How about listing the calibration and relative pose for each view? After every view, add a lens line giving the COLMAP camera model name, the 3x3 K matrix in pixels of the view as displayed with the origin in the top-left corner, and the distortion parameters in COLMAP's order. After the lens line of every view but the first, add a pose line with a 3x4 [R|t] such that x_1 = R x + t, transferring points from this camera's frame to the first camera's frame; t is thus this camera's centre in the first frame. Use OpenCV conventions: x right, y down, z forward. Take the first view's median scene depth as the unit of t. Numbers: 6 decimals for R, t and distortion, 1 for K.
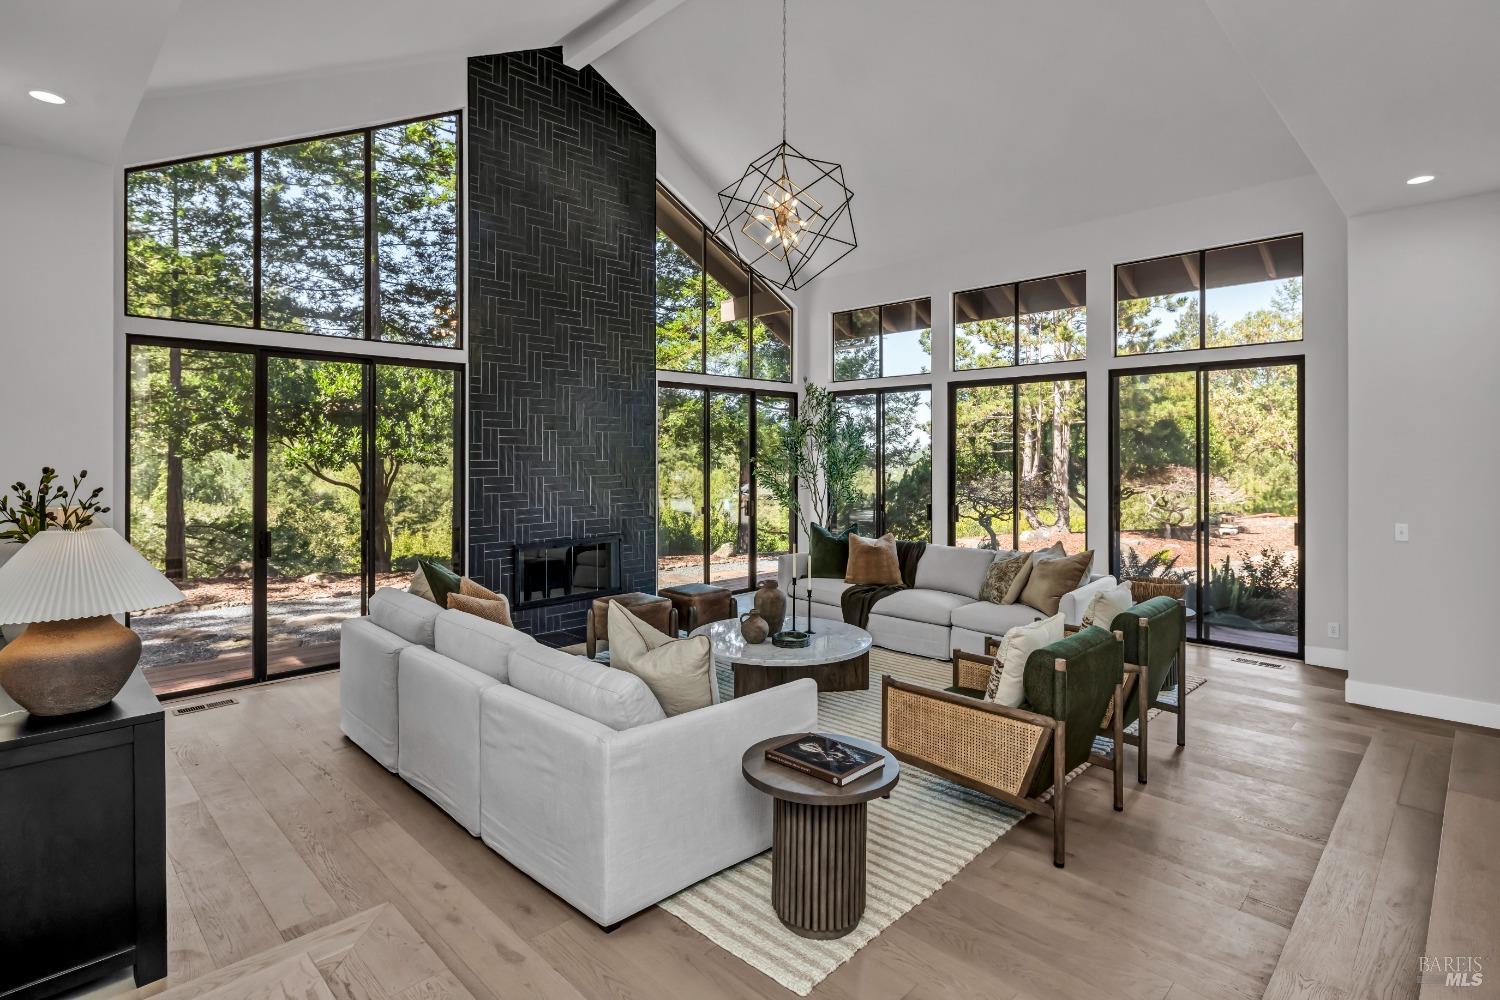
lens RADIAL K [[727.1, 0, 724.5], [0, 727.1, 454.3], [0, 0, 1]] dist [-0.000119, -0.000378]
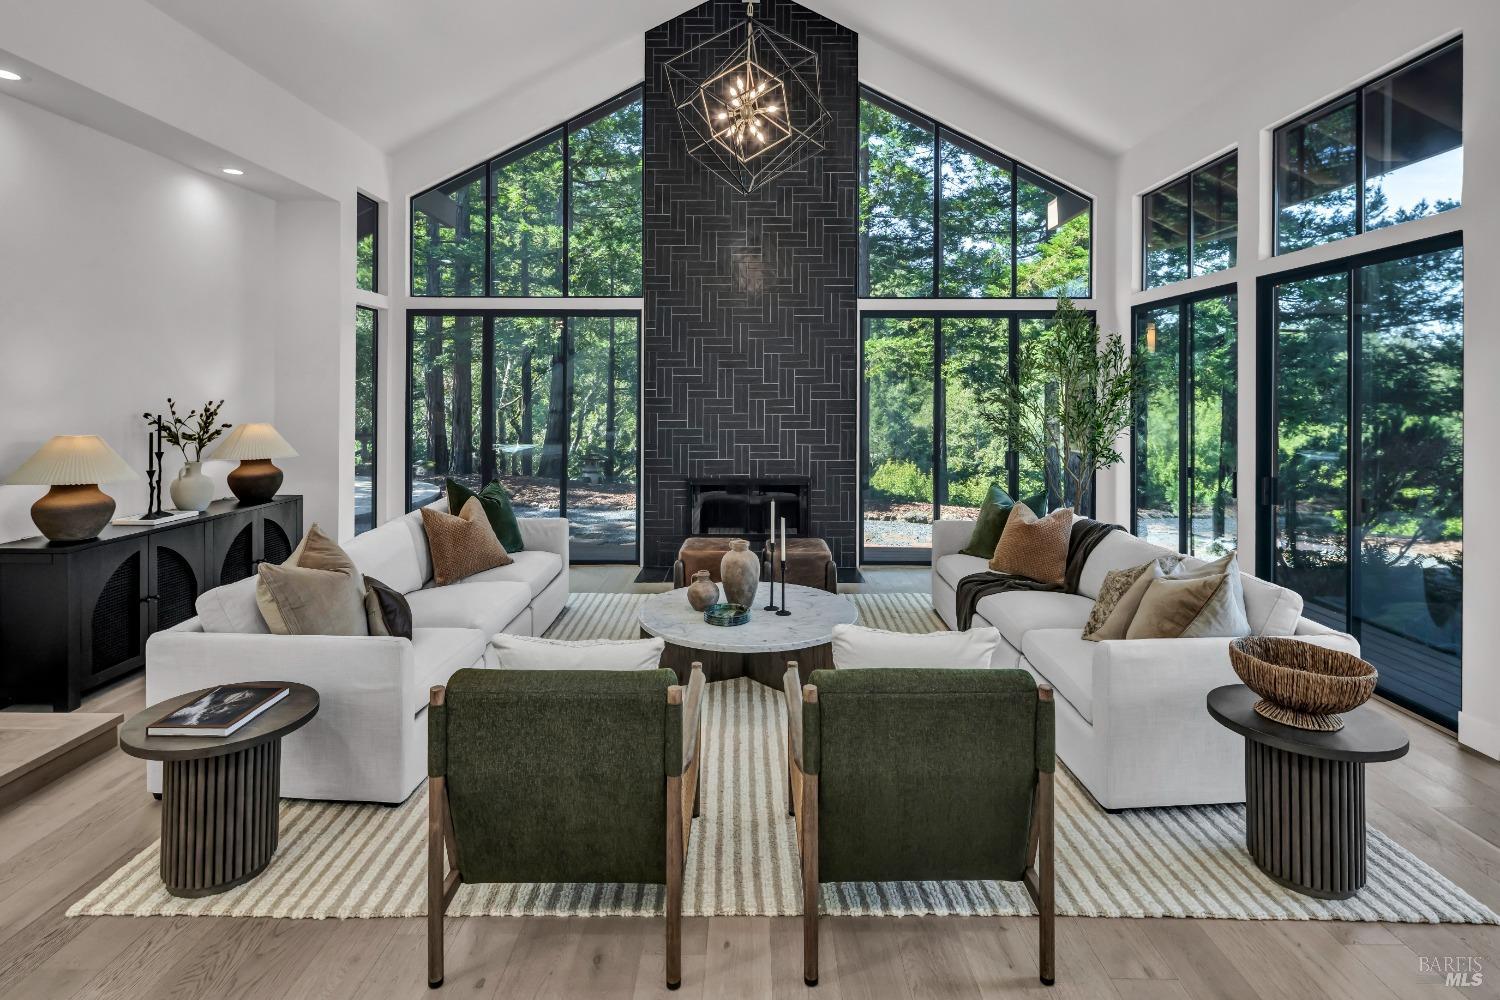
lens RADIAL K [[732.9, 0, 768.0], [0, 732.9, 383.9], [0, 0, 1]] dist [0.001735, -0.000191]
pose [[0.721442, -0.004365, -0.692462, 0.530305], [-0.003830, 0.999940, -0.010294, -0.000655], [0.692465, 0.010078, 0.721381, 0.318660]]
